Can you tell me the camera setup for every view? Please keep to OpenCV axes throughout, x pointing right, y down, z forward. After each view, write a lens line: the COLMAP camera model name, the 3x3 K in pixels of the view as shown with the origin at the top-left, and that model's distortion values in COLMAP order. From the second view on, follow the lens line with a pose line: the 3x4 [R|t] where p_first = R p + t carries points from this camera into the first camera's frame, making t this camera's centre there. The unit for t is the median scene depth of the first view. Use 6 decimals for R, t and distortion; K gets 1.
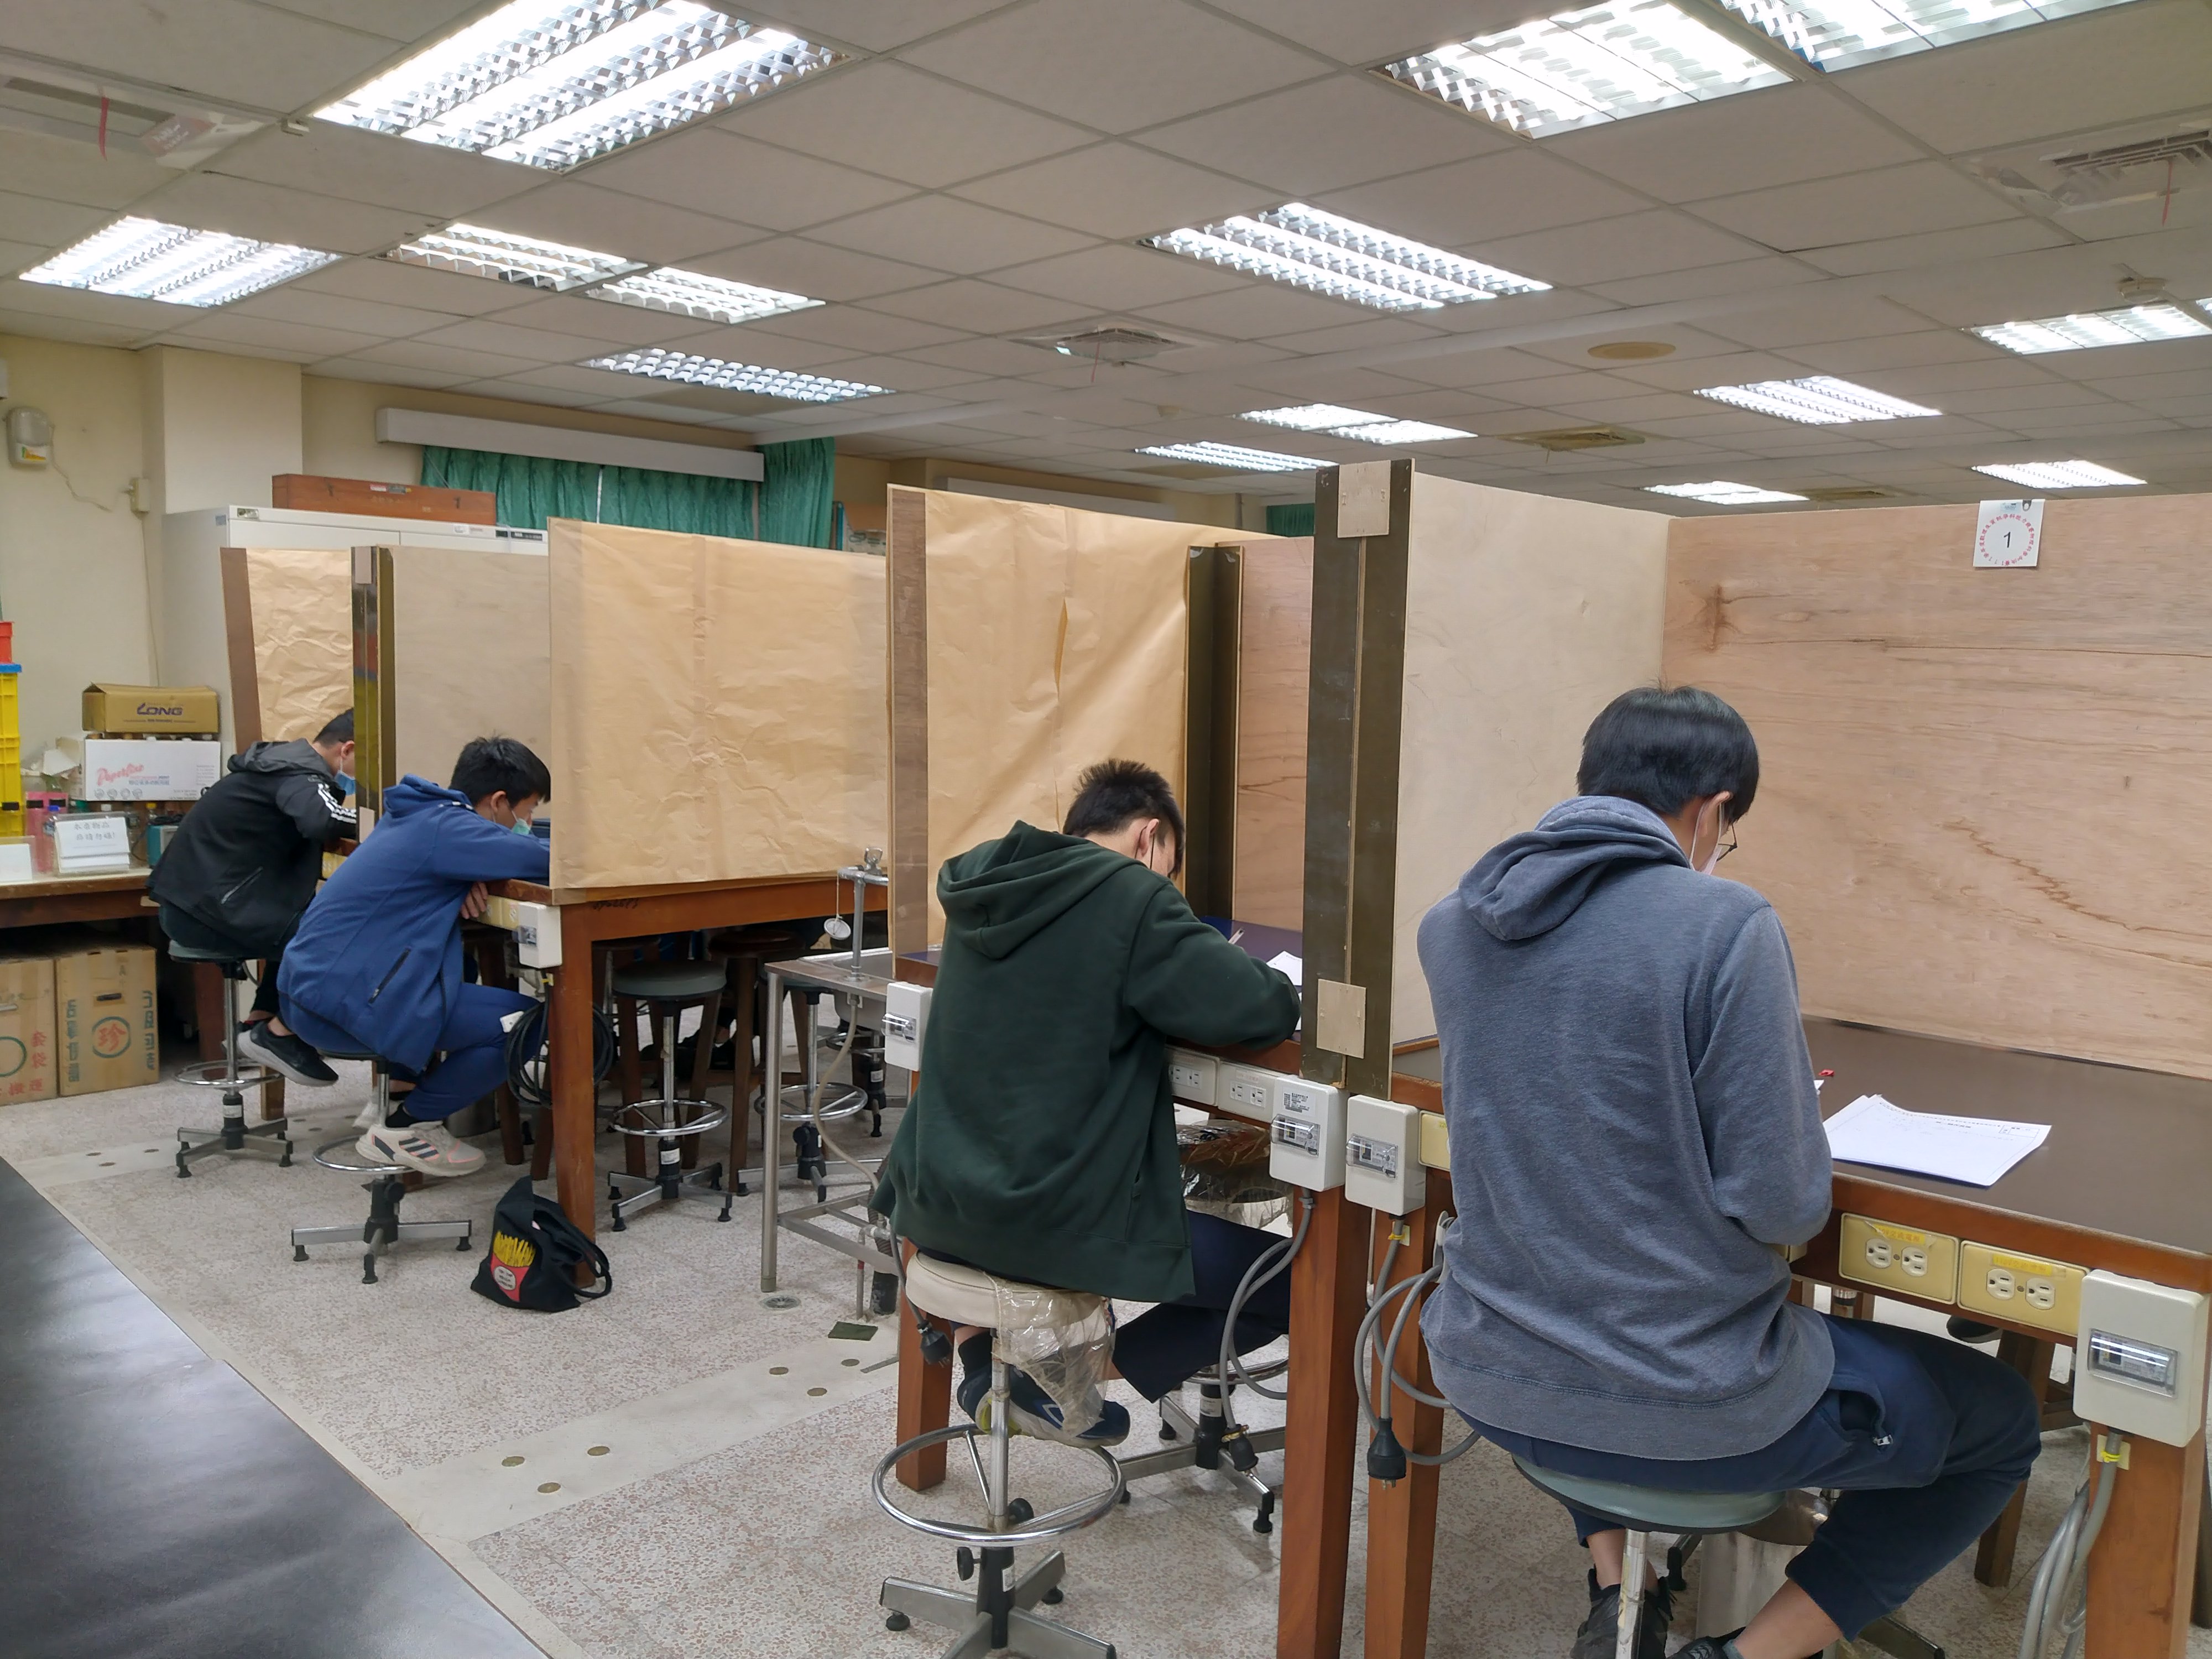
lens RADIAL K [[1716.3, 0, 1106.0], [0, 1716.3, 829.5], [0, 0, 1]] dist [0.114212, -0.198279]
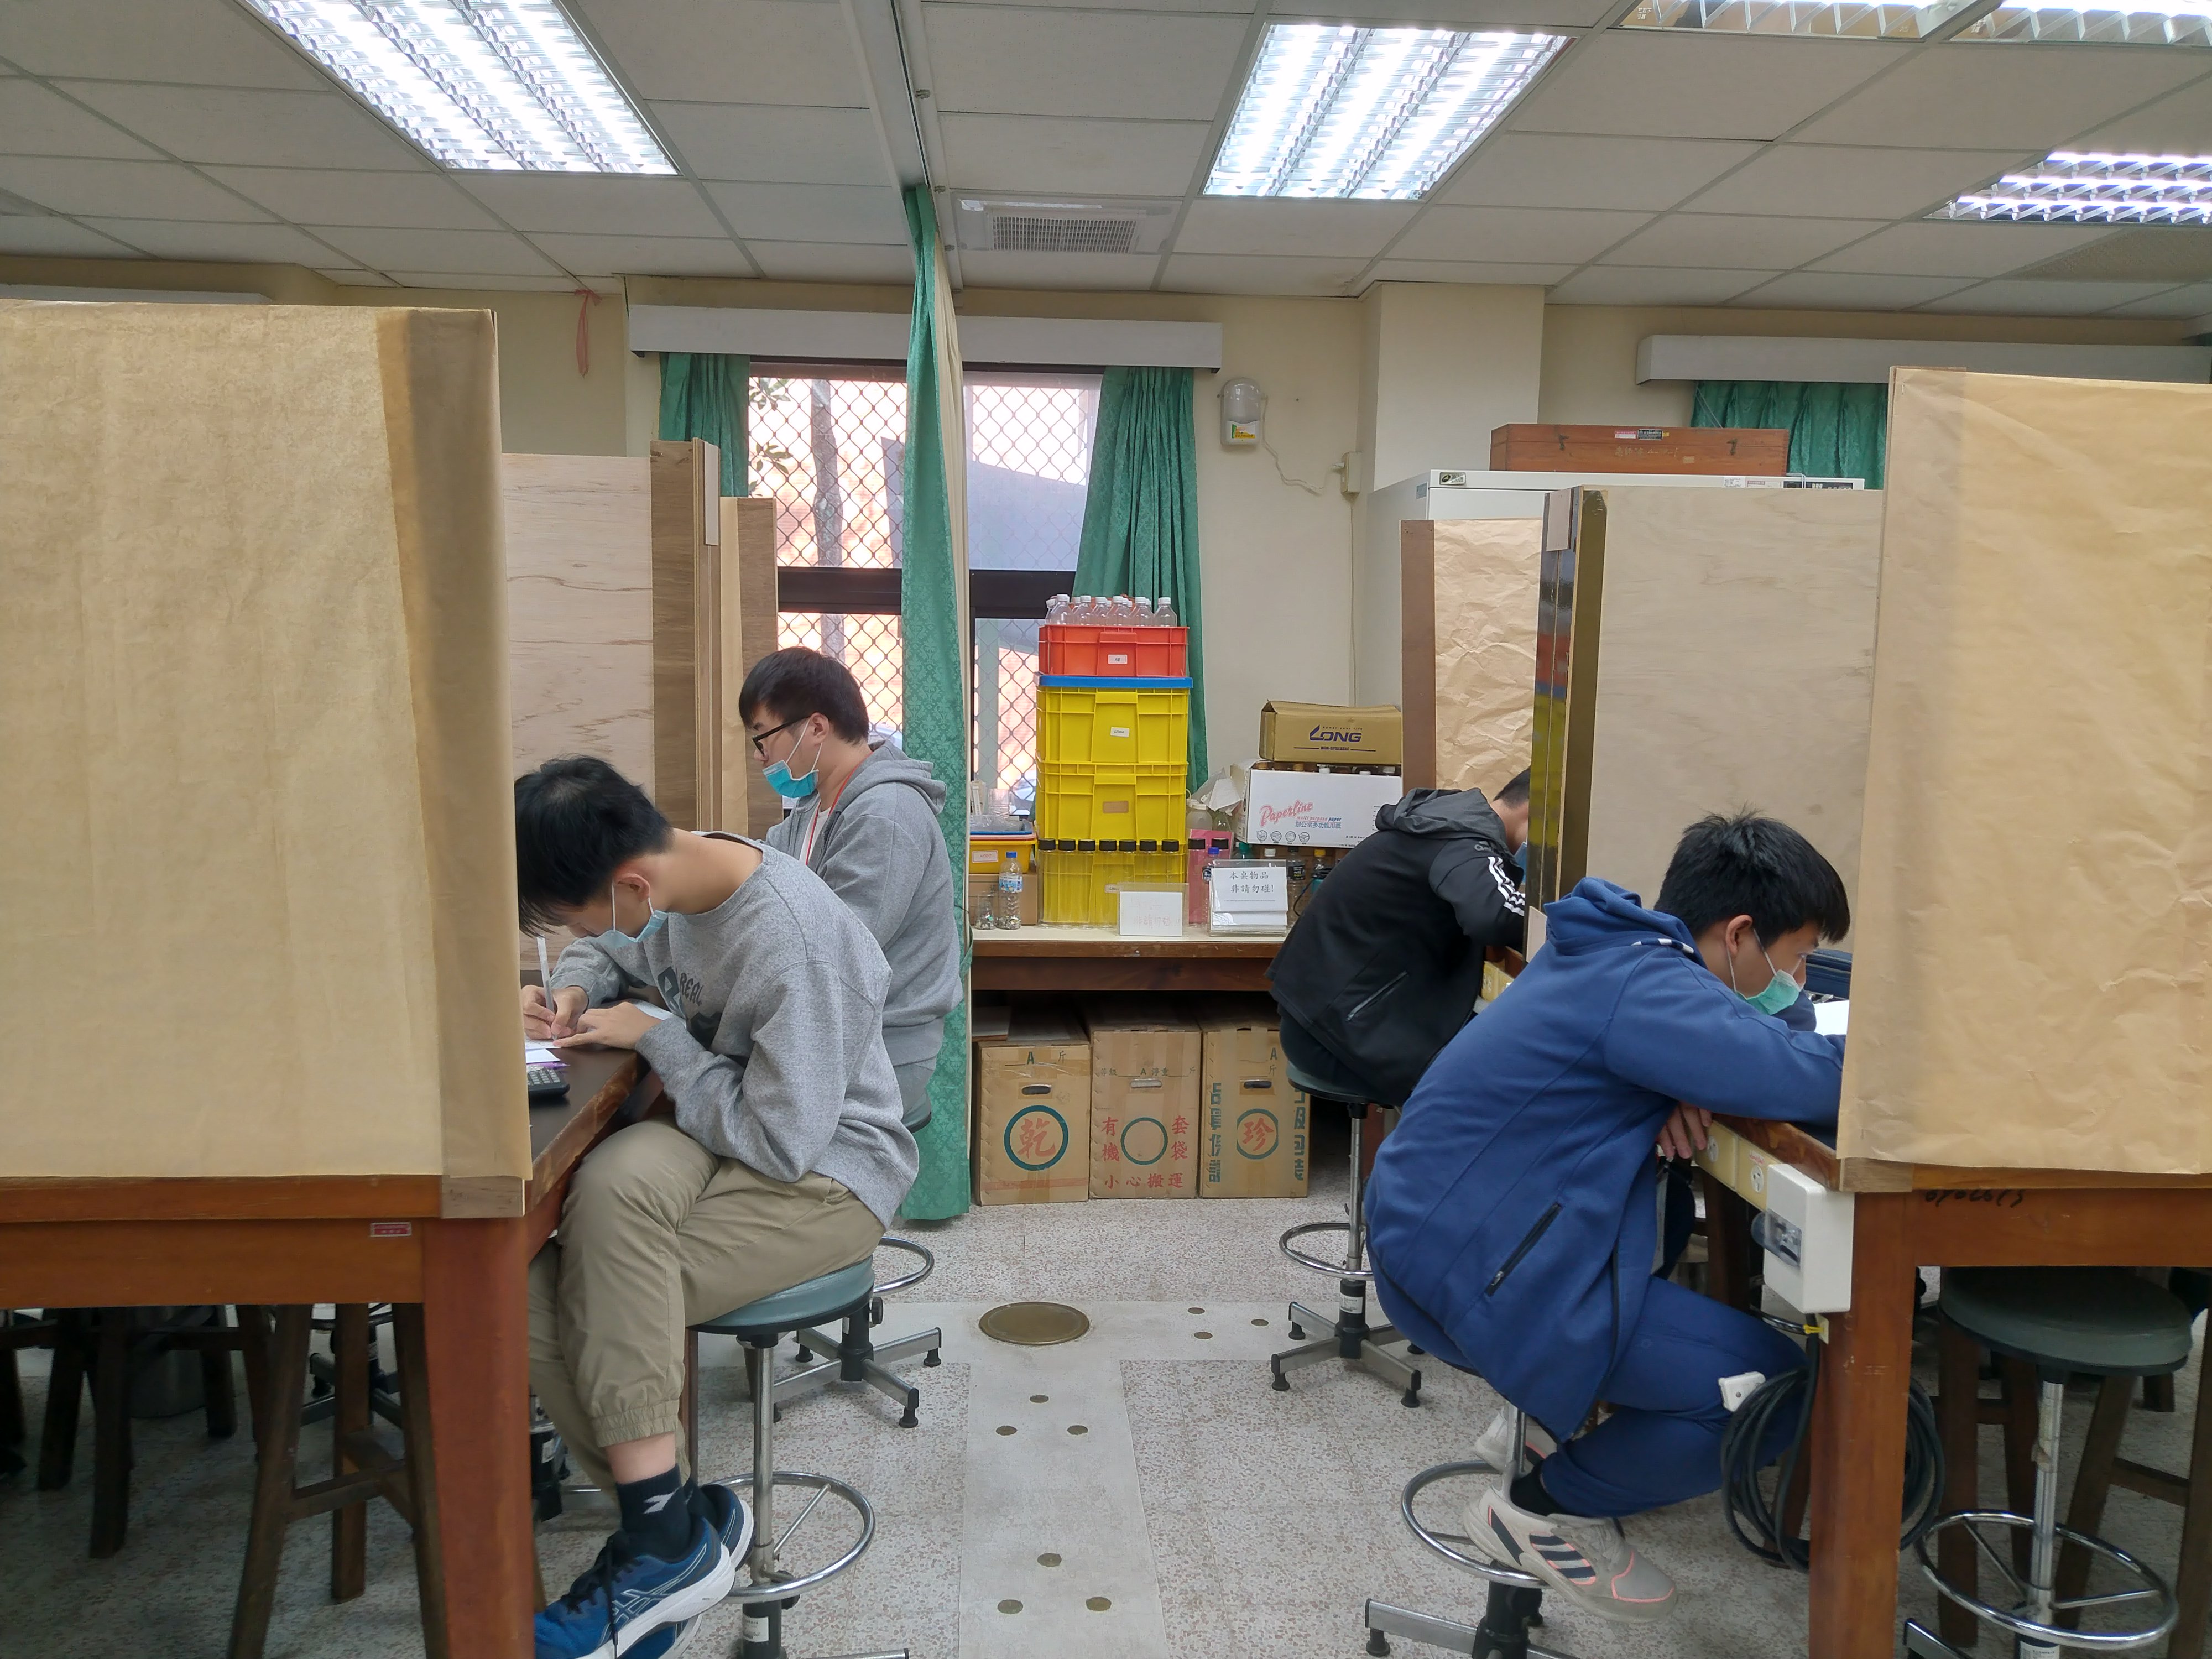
lens RADIAL K [[1716.3, 0, 1106.0], [0, 1716.3, 829.5], [0, 0, 1]] dist [0.114212, -0.198279]
pose [[0.761985, 0.060611, -0.644752, -0.122297], [-0.063086, 0.997823, 0.019245, -0.036960], [0.644514, 0.026011, 0.764150, 0.360985]]
